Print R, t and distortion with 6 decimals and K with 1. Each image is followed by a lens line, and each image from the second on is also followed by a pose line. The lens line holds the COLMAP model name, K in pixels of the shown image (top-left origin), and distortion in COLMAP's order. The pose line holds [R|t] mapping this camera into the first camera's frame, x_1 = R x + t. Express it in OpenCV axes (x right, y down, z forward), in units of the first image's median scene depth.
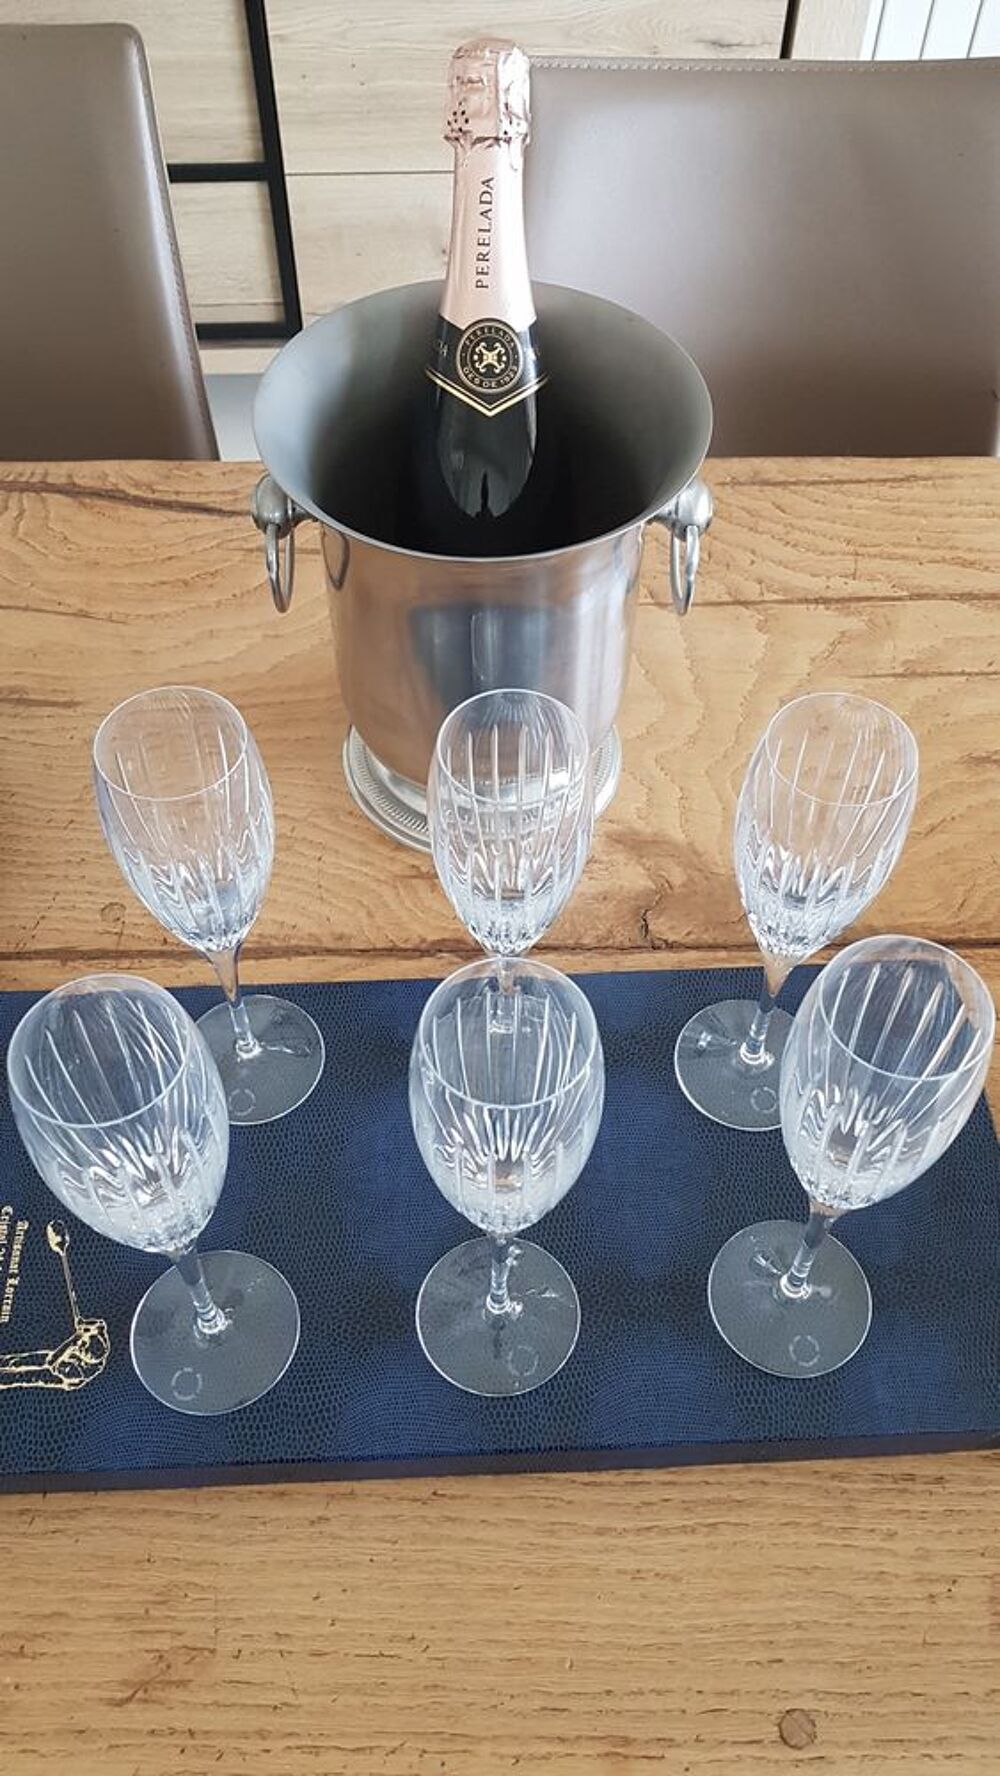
lens RADIAL K [[1381.3, 0, 514.8], [0, 1381.3, 900.0], [0, 0, 1]] dist [-0.008285, -0.019424]
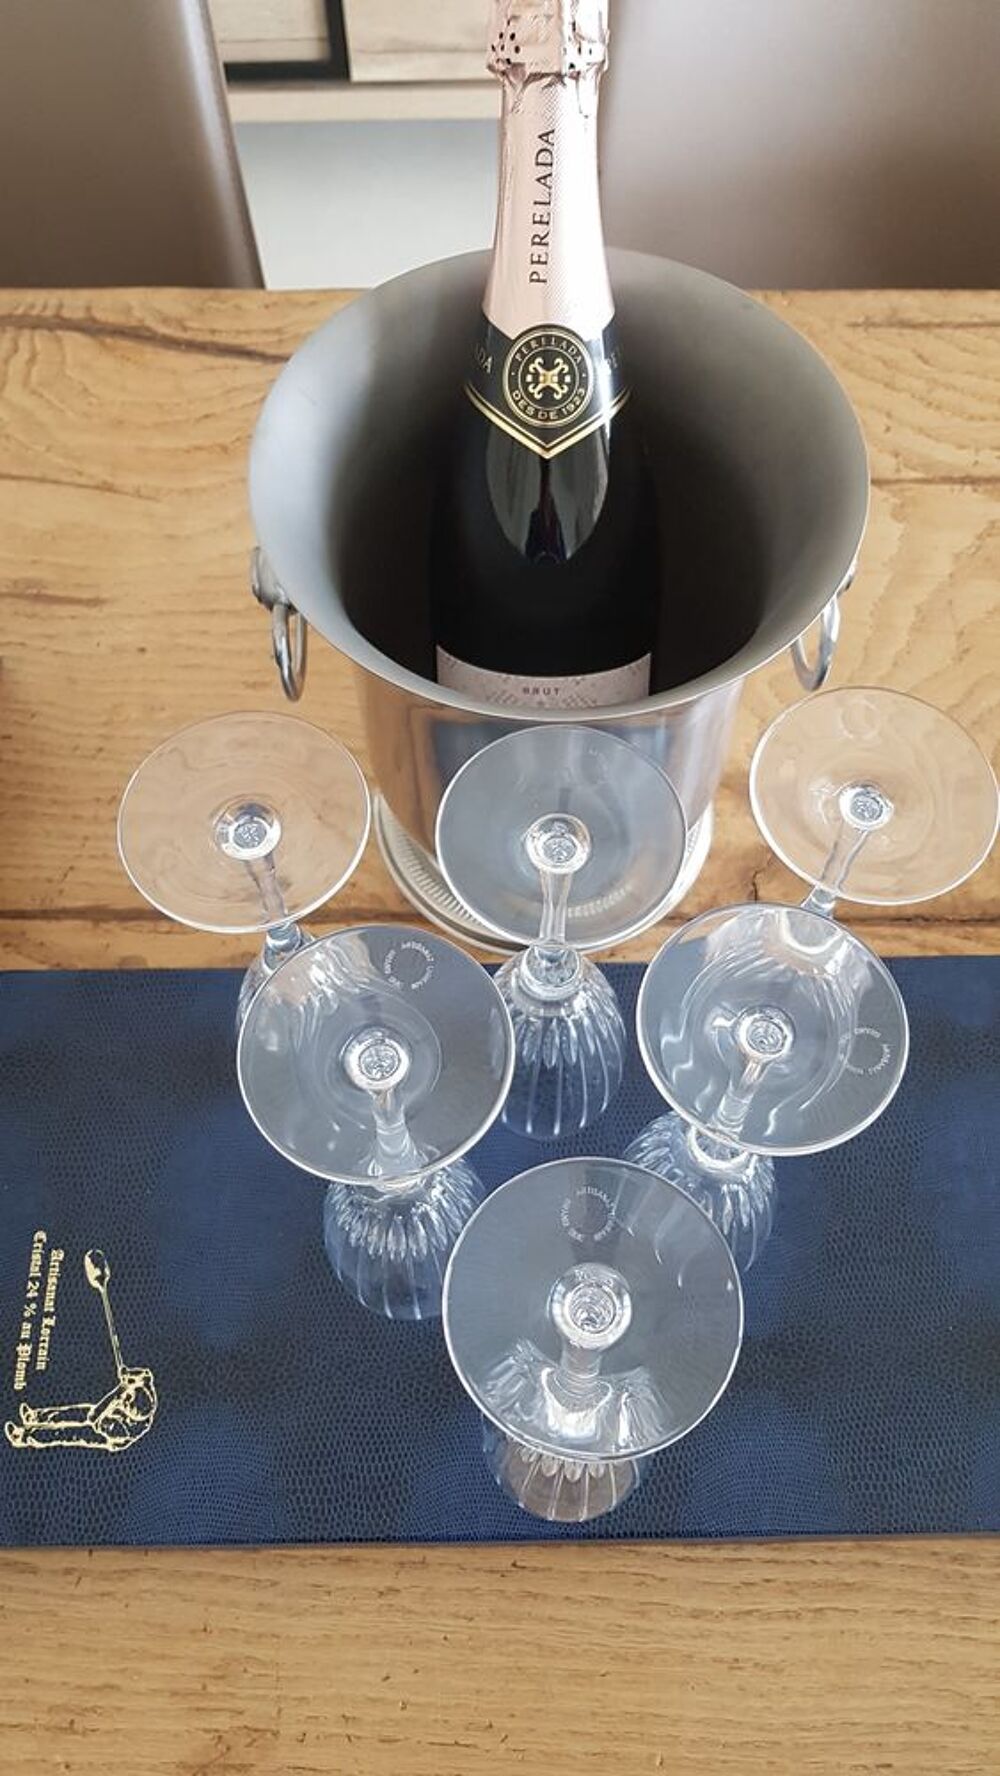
lens RADIAL K [[1381.3, 0, 512.5], [0, 1381.3, 882.4], [0, 0, 1]] dist [-0.008285, -0.019424]
pose [[0.999290, 0.021813, -0.030704, -0.038796], [-0.016453, 0.986136, 0.165119, -0.157329], [0.033880, -0.164497, 0.985796, 0.165123]]
